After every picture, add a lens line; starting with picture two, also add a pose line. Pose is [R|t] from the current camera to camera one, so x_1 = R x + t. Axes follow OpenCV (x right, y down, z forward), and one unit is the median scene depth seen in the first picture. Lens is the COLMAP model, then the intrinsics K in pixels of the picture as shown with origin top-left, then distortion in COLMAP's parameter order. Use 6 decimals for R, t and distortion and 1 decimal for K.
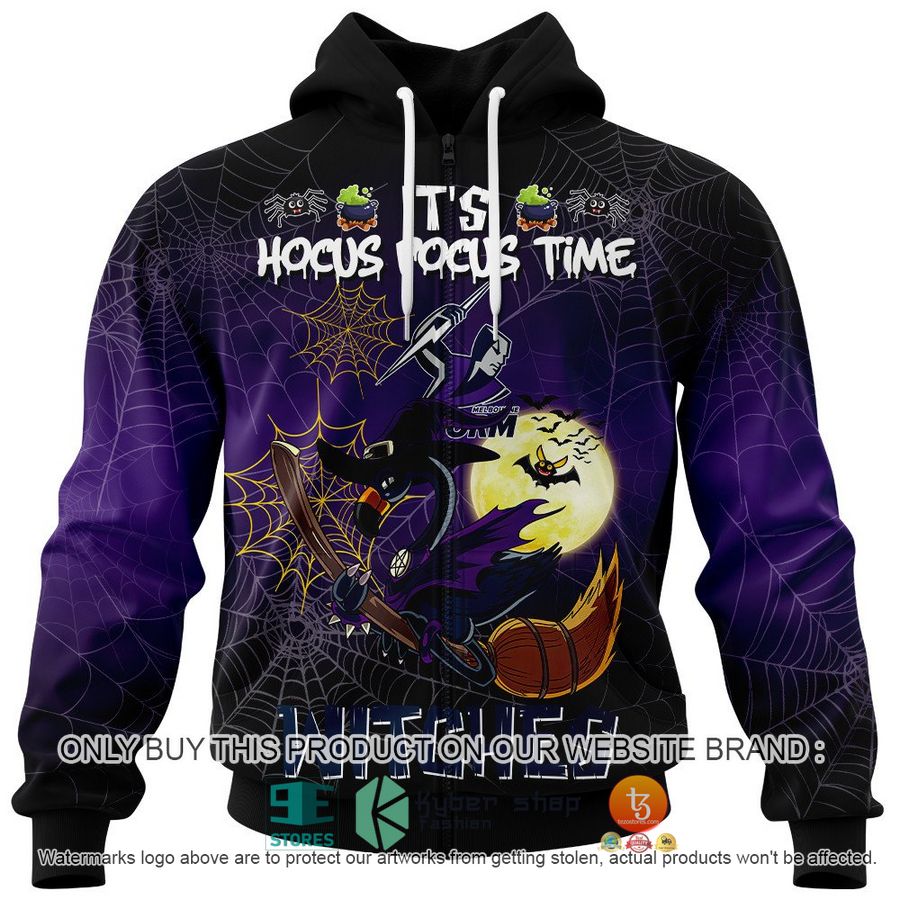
lens RADIAL K [[5597.4, 0, 450.0], [0, 5597.4, 450.0], [0, 0, 1]] dist [0.016763, 11.200269]
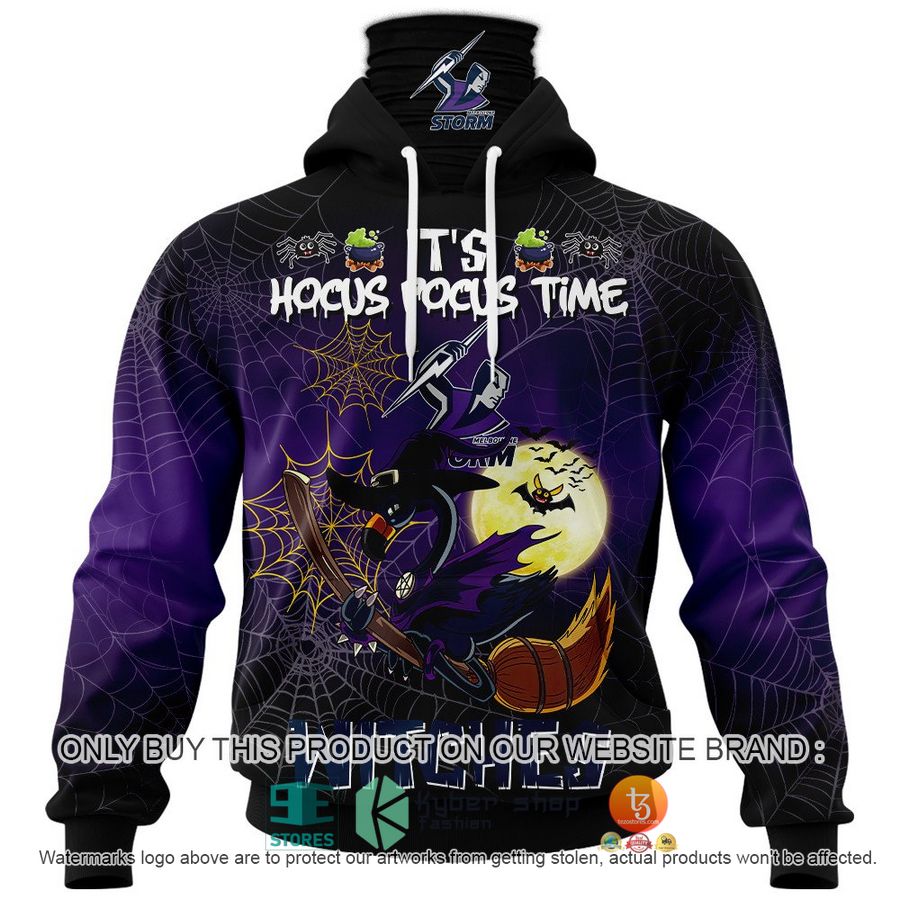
lens RADIAL K [[5597.4, 0, 450.0], [0, 5597.4, 450.0], [0, 0, 1]] dist [0.016763, 11.200269]
pose [[1.000000, -0.000016, 0.000001, -0.000398], [0.000016, 1.000000, -0.000002, -0.005397], [-0.000001, 0.000002, 1.000000, -0.059458]]
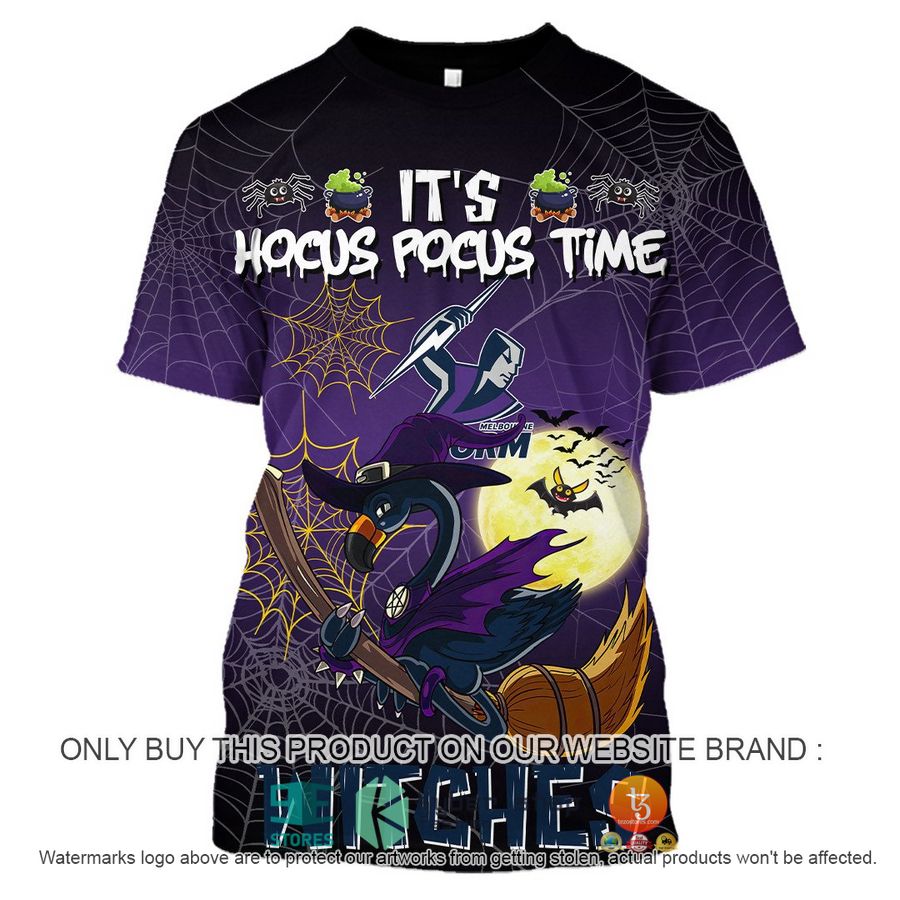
lens RADIAL K [[5597.4, 0, 450.0], [0, 5597.4, 450.0], [0, 0, 1]] dist [0.016763, 11.200269]
pose [[1.000000, -0.000141, 0.000012, -0.000696], [0.000141, 1.000000, -0.000002, -0.003511], [-0.000012, 0.000002, 1.000000, 0.125310]]
